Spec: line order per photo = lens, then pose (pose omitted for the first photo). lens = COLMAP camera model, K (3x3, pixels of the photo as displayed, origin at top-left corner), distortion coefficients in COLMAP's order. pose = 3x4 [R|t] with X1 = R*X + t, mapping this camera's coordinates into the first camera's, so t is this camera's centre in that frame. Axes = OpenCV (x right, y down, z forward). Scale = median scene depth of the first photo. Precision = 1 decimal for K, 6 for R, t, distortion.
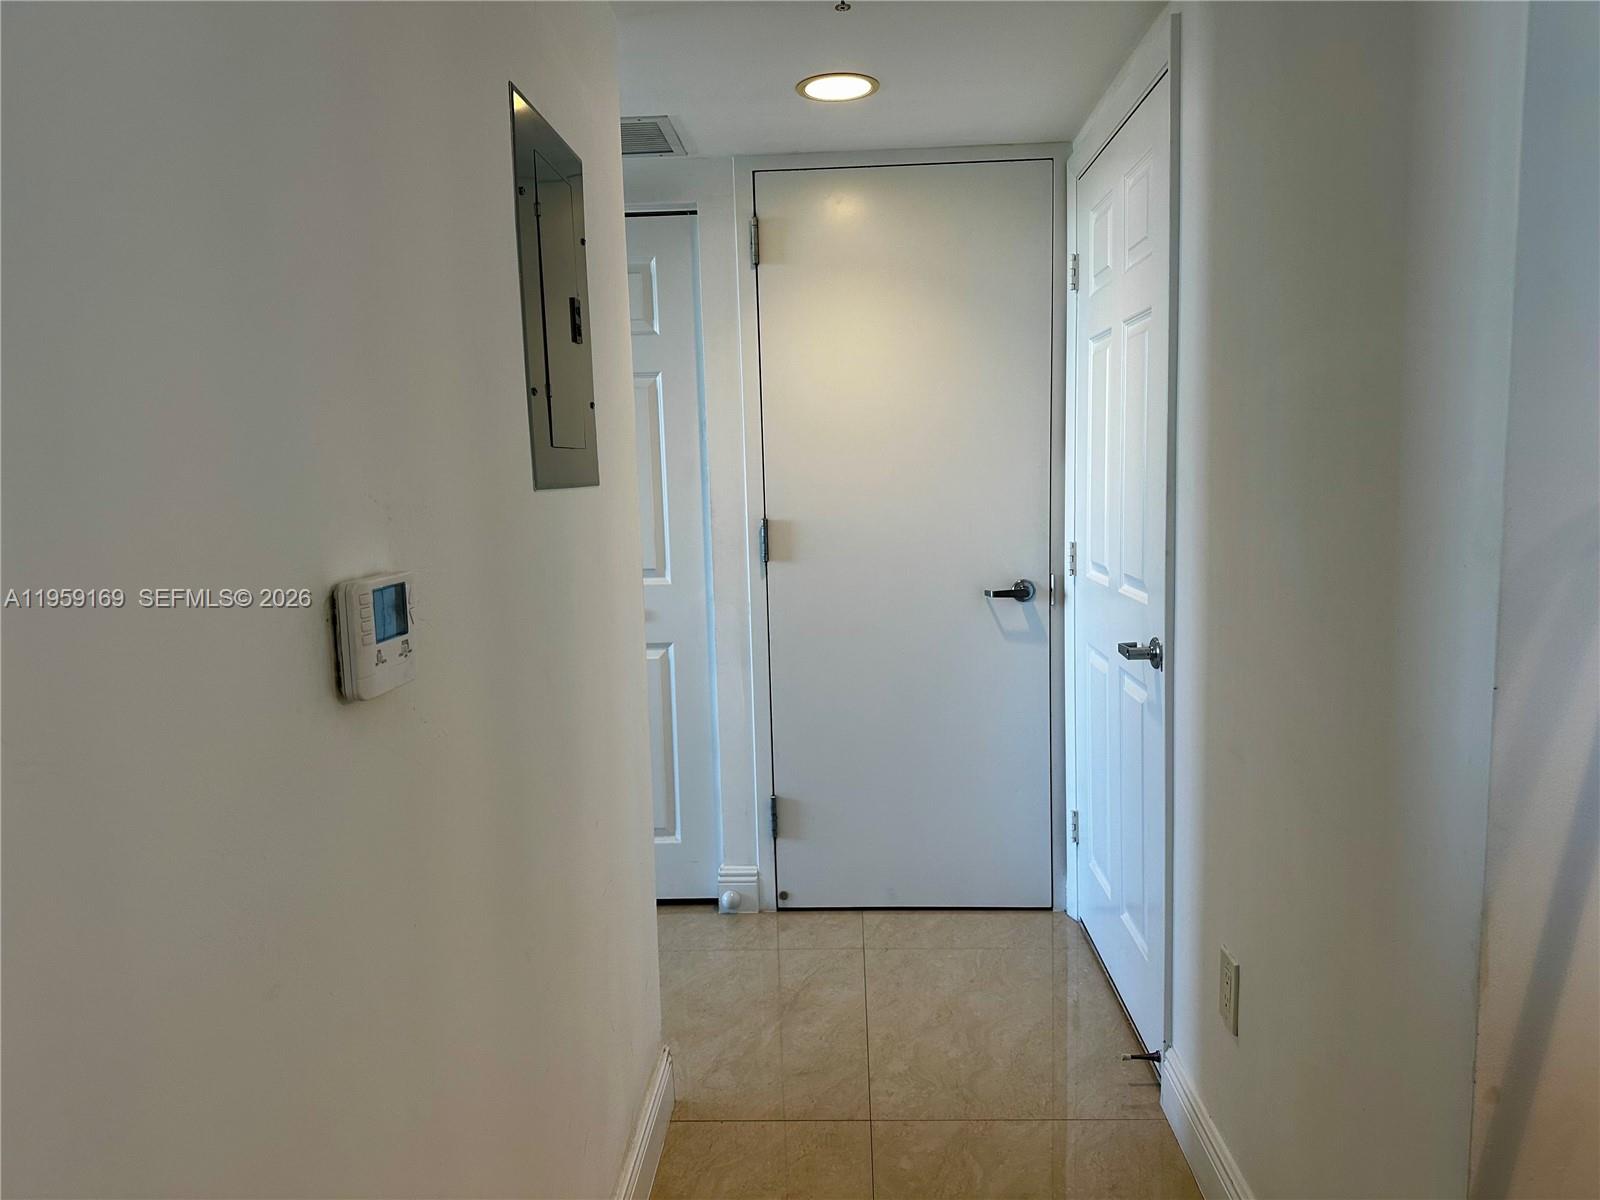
lens RADIAL K [[1104.3, 0, 799.6], [0, 1104.3, 604.6], [0, 0, 1]] dist [0.090028, -0.015429]
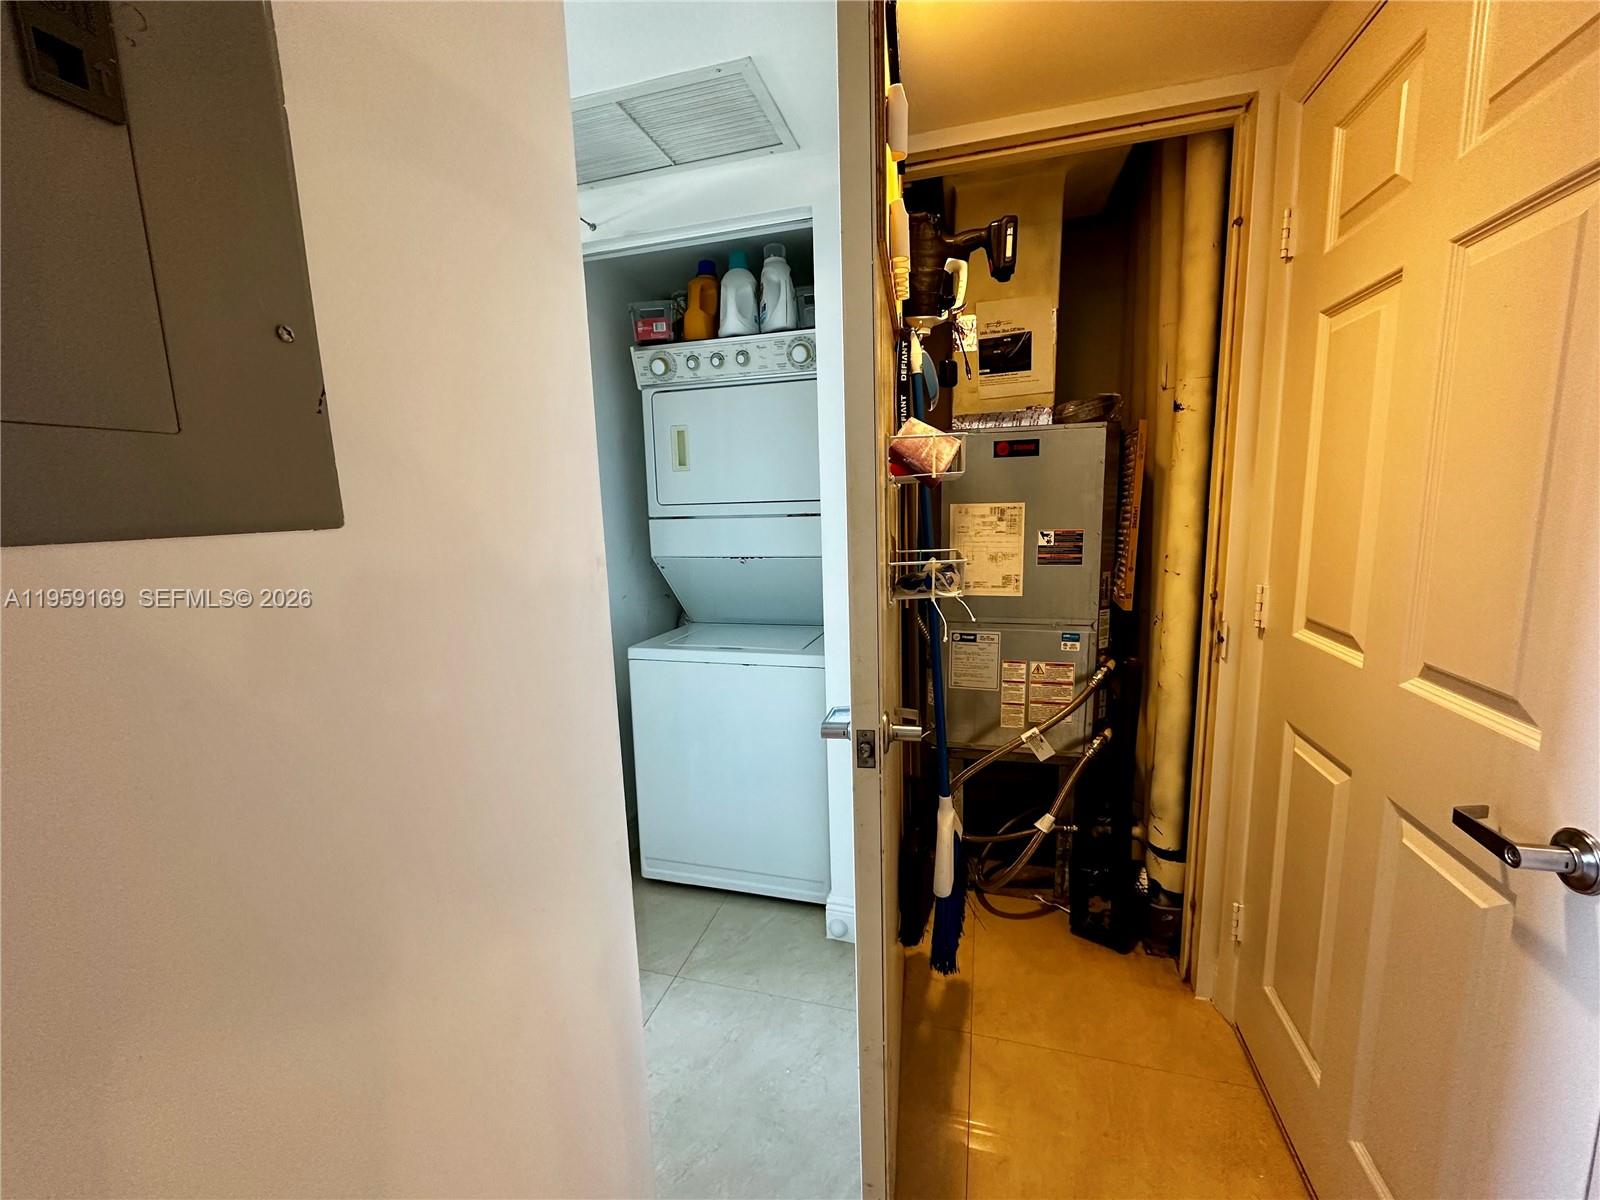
lens RADIAL K [[637.6, 0, 798.7], [0, 637.6, 600.2], [0, 0, 1]] dist [-0.006226, 0.001396]
pose [[0.971415, 0.034460, -0.234875, 0.031524], [-0.025885, 0.998885, 0.039493, -0.055532], [0.235974, -0.032284, 0.971223, 0.478522]]
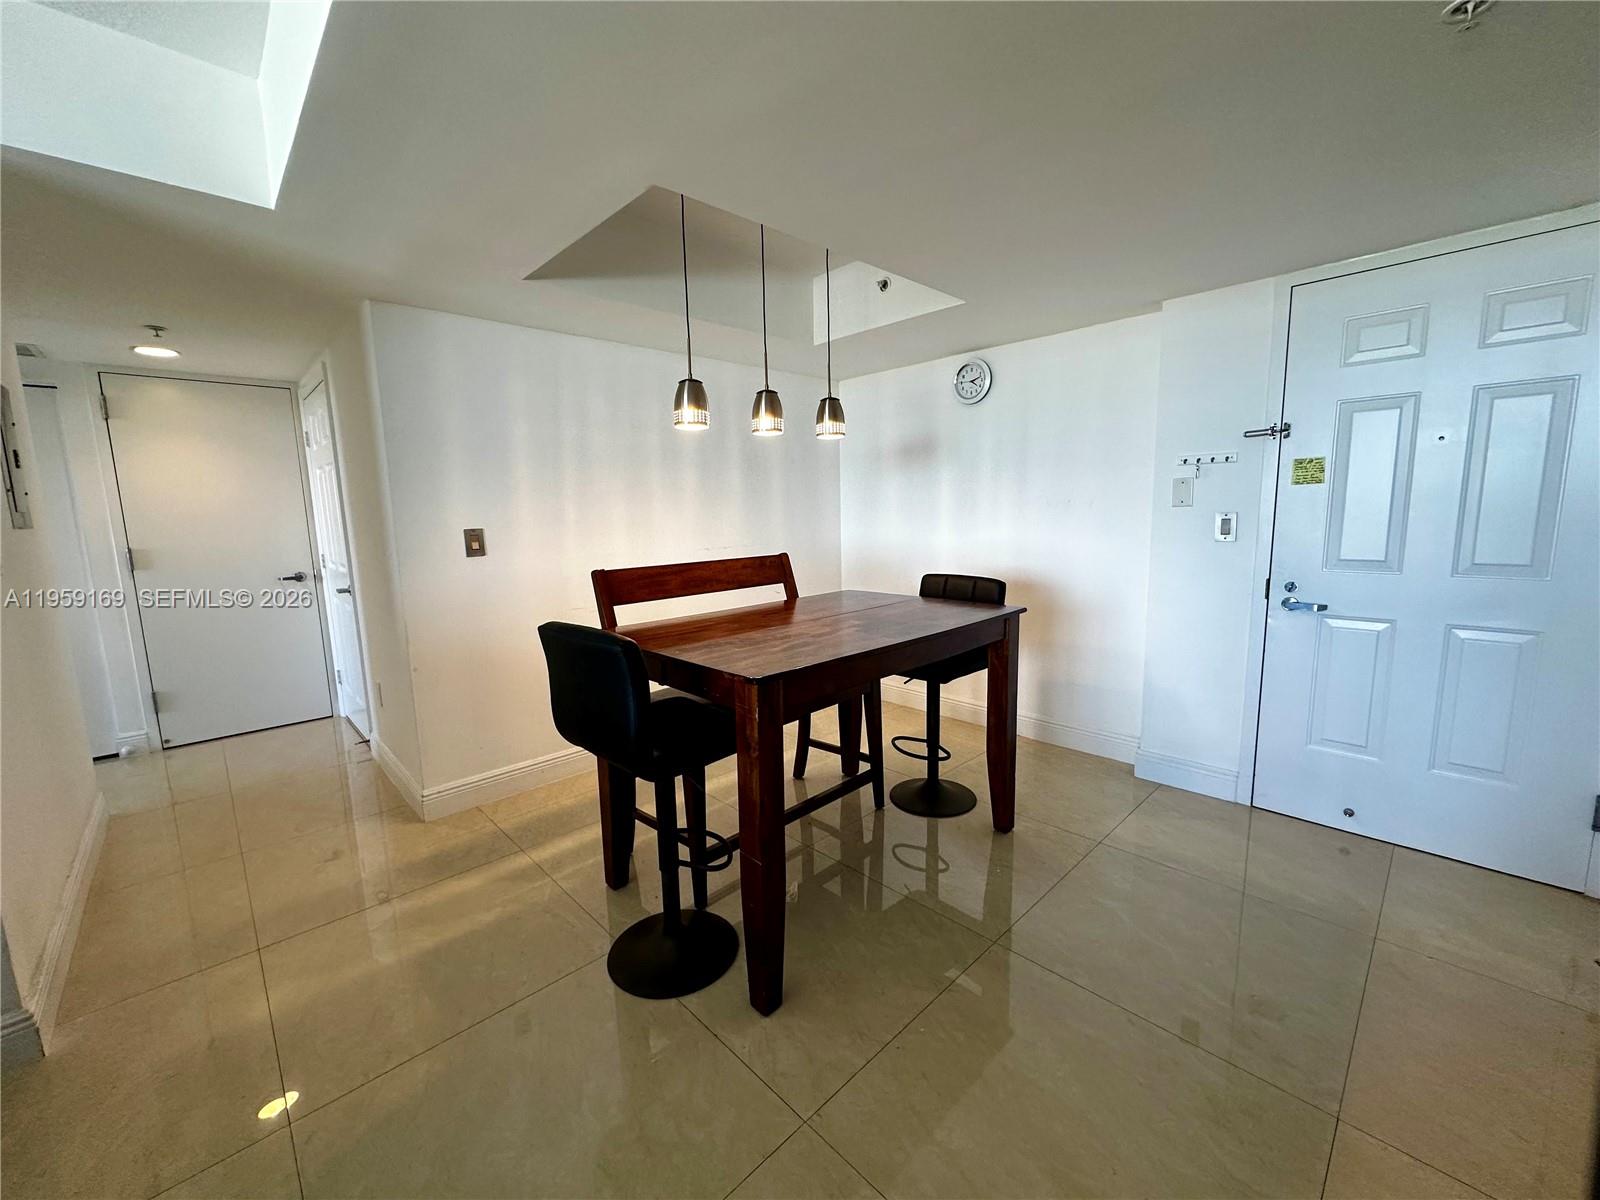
lens RADIAL K [[637.6, 0, 806.9], [0, 637.6, 599.5], [0, 0, 1]] dist [-0.006226, 0.001396]
pose [[0.686816, -0.089789, 0.721264, -0.025740], [0.093709, 0.994997, 0.034632, 0.088514], [-0.720765, 0.043803, 0.691794, -0.653142]]
